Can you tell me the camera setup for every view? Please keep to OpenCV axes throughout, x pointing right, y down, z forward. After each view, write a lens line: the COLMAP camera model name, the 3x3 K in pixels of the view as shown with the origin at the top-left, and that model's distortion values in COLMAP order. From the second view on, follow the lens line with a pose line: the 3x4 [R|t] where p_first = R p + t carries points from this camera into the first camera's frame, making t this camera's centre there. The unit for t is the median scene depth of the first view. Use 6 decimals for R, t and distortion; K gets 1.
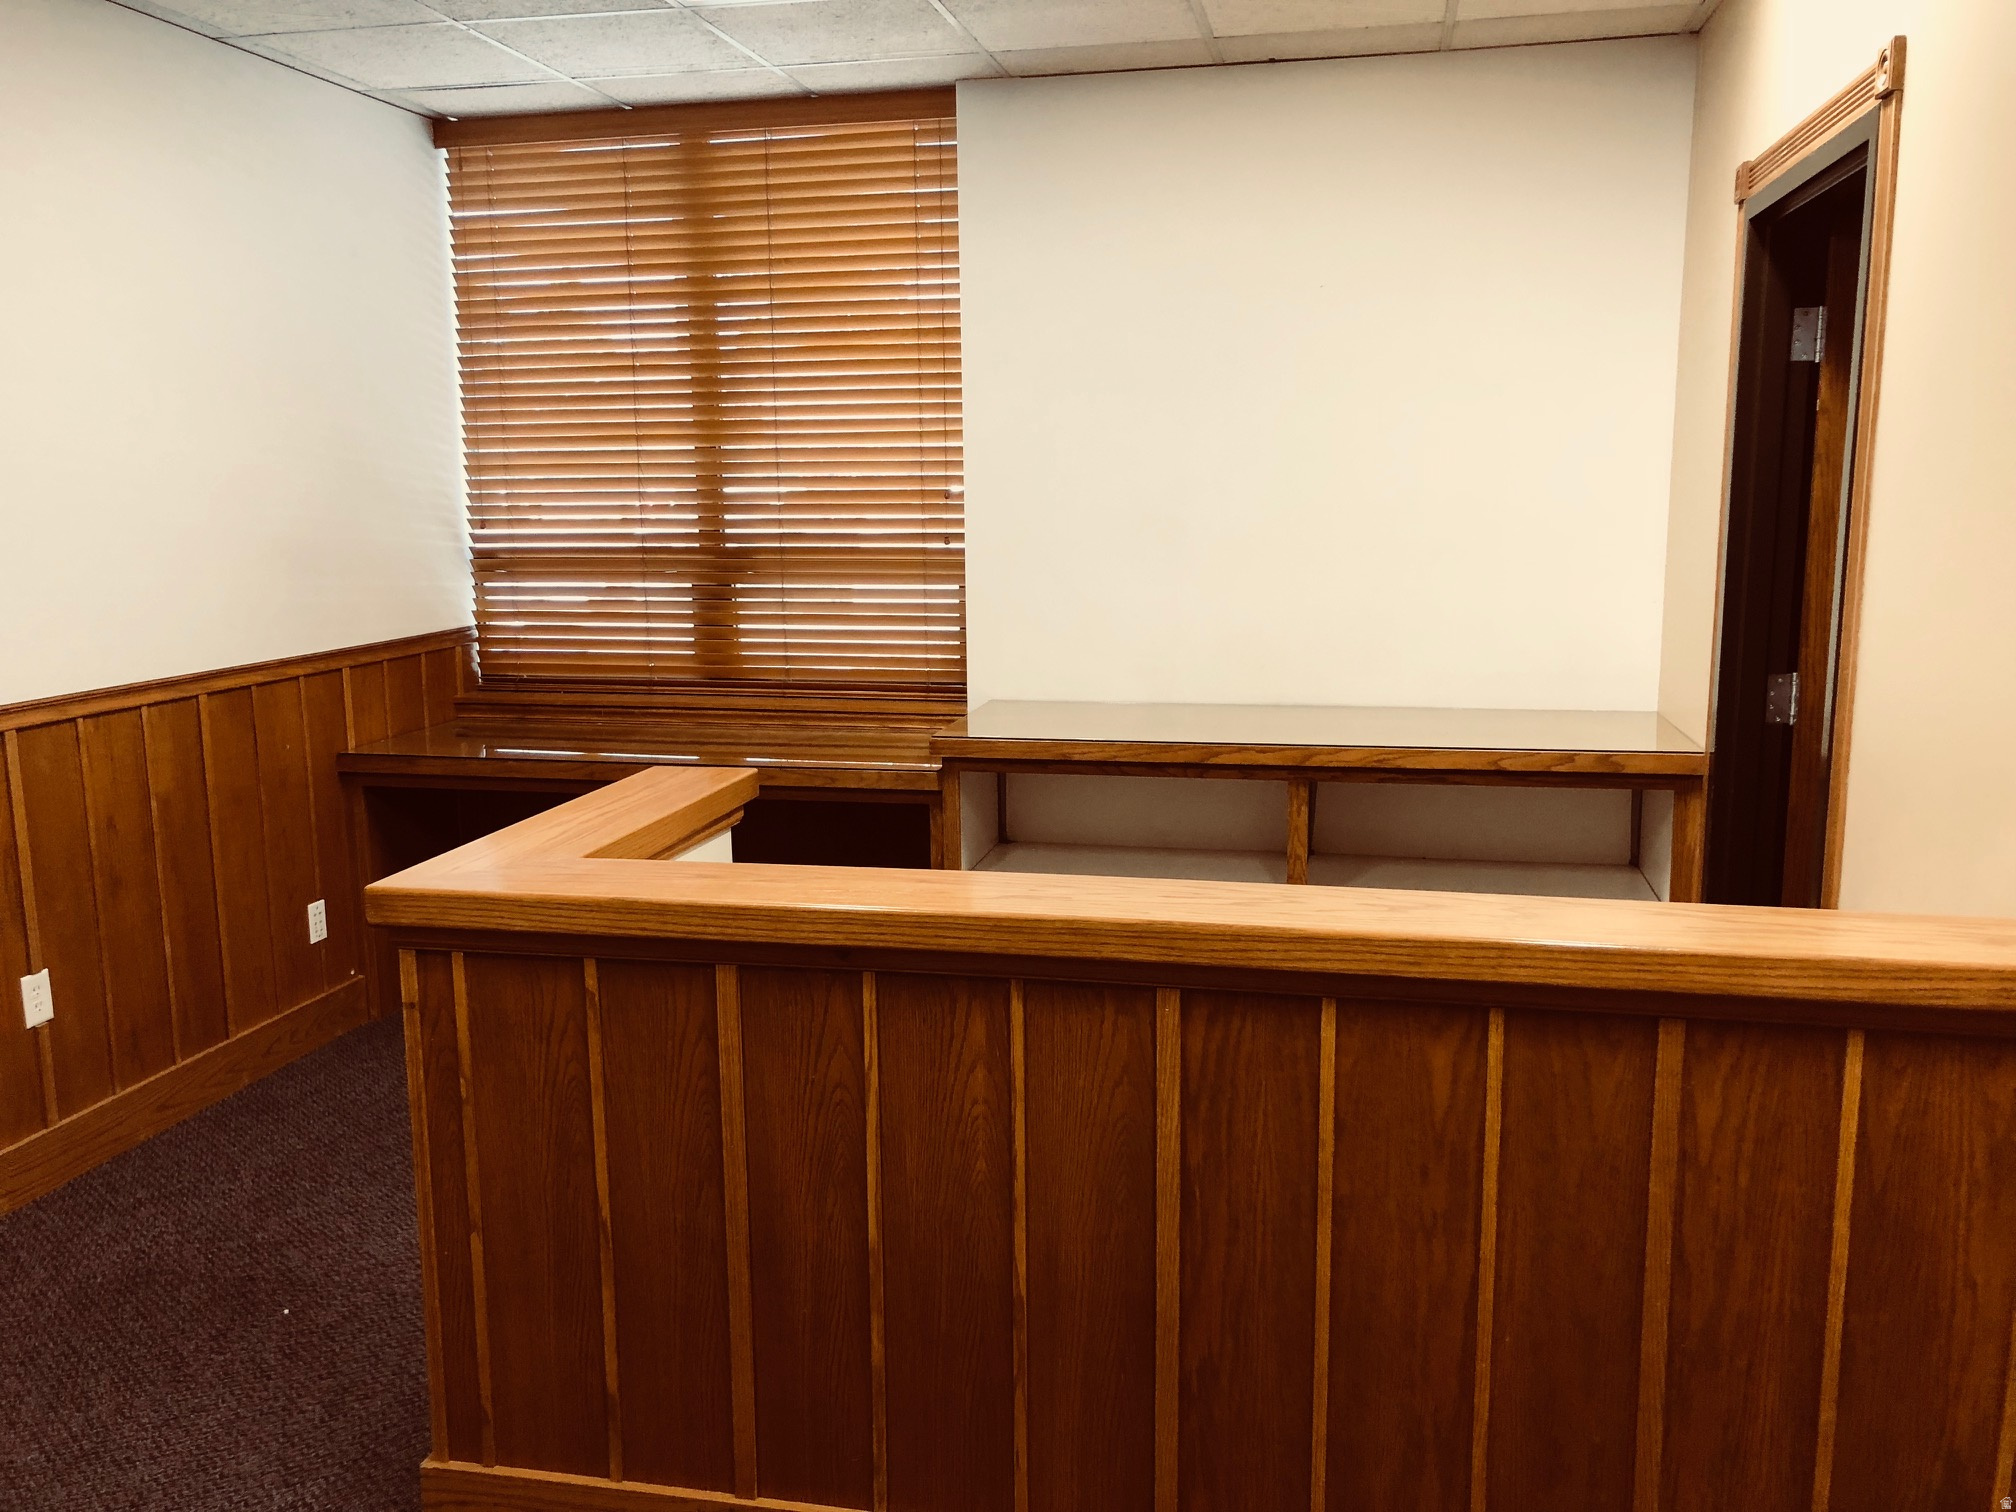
lens RADIAL K [[1637.6, 0, 1011.9], [0, 1637.6, 742.0], [0, 0, 1]] dist [0.012273, -0.008019]
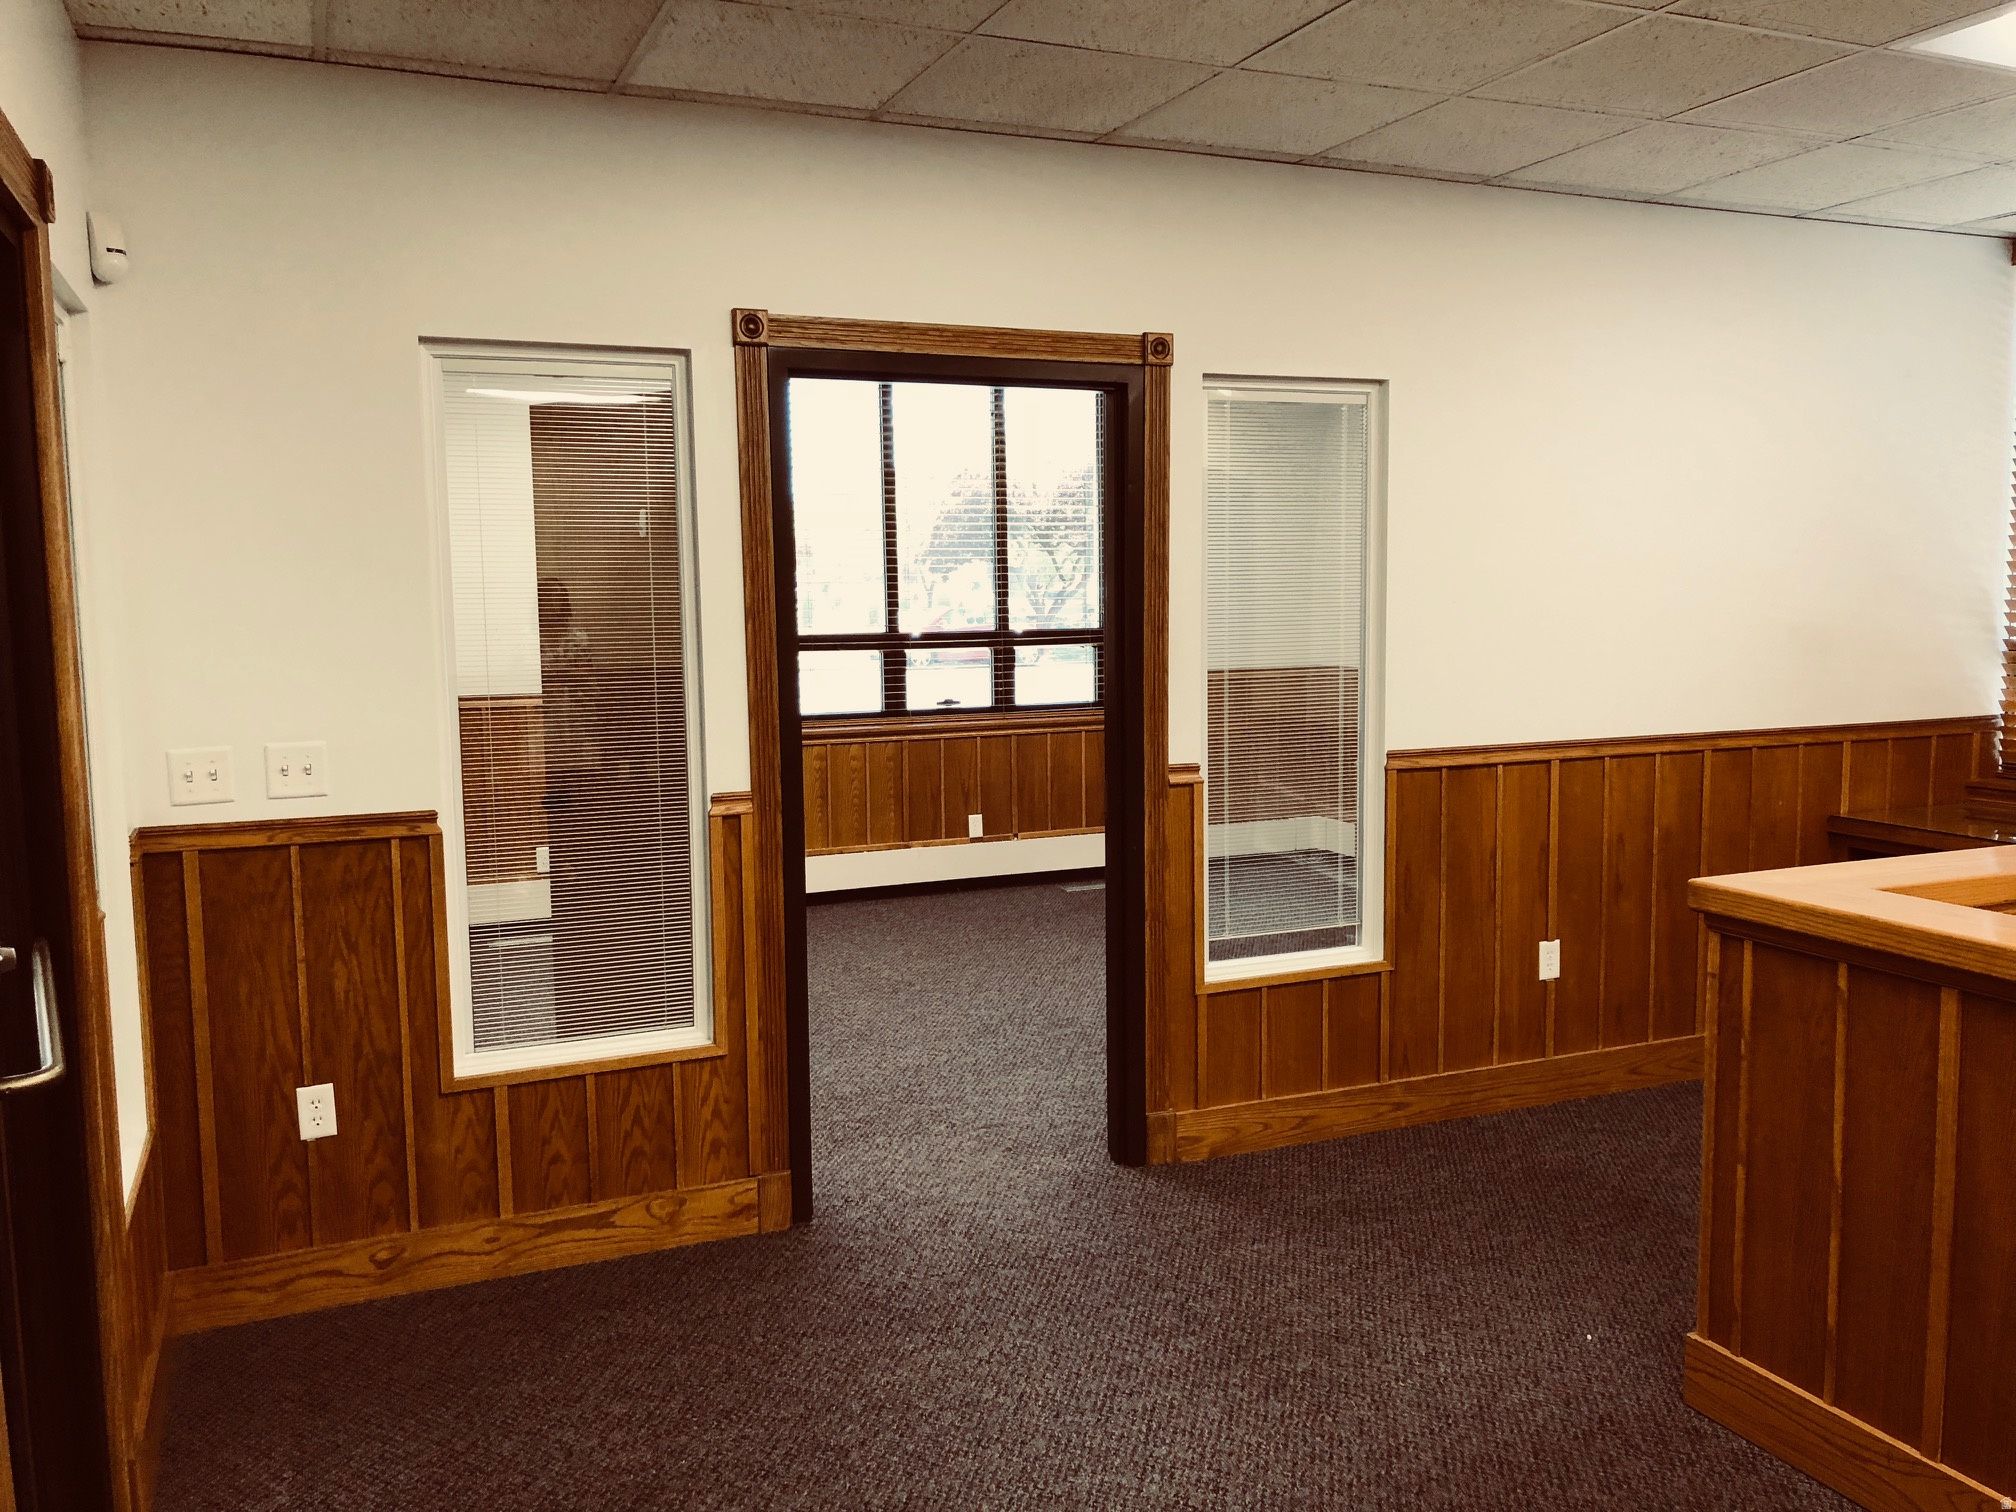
lens RADIAL K [[1637.6, 0, 1010.8], [0, 1637.6, 757.4], [0, 0, 1]] dist [0.012273, -0.008019]
pose [[0.572576, 0.090247, -0.814870, 0.230849], [-0.127082, 0.991680, 0.020534, 0.019469], [0.809943, 0.091798, 0.579280, -0.149073]]
